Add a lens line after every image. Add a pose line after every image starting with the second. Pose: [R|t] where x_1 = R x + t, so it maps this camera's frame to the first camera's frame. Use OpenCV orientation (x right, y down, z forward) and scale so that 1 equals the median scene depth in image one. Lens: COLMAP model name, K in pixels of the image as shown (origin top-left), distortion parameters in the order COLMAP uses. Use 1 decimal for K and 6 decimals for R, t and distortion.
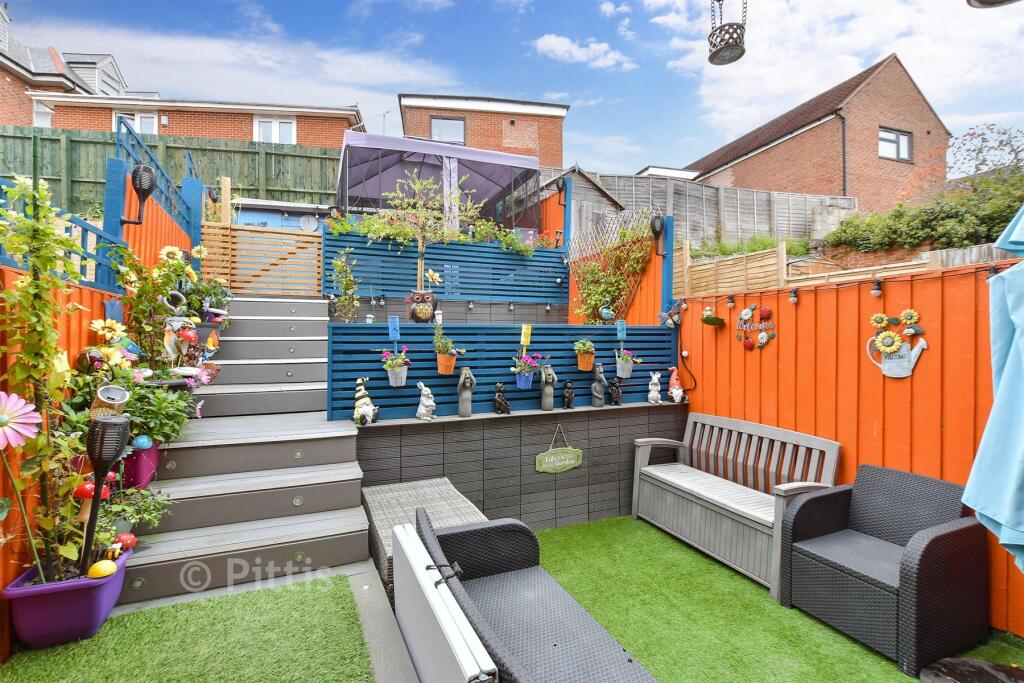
lens RADIAL K [[456.6, 0, 499.2], [0, 456.6, 339.1], [0, 0, 1]] dist [-0.027263, 0.007509]
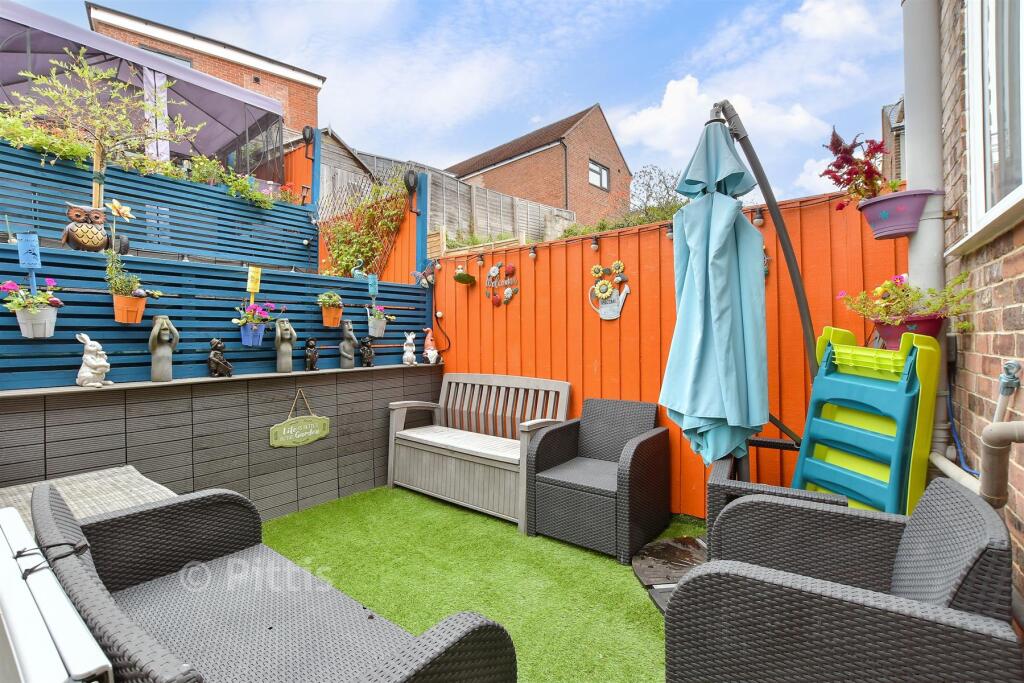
lens RADIAL K [[456.6, 0, 499.2], [0, 456.6, 339.1], [0, 0, 1]] dist [-0.027263, 0.007509]
pose [[0.874150, -0.010363, 0.485546, 0.046756], [0.010913, 0.999939, 0.001695, 0.098170], [-0.485534, 0.003817, 0.874209, 0.081074]]
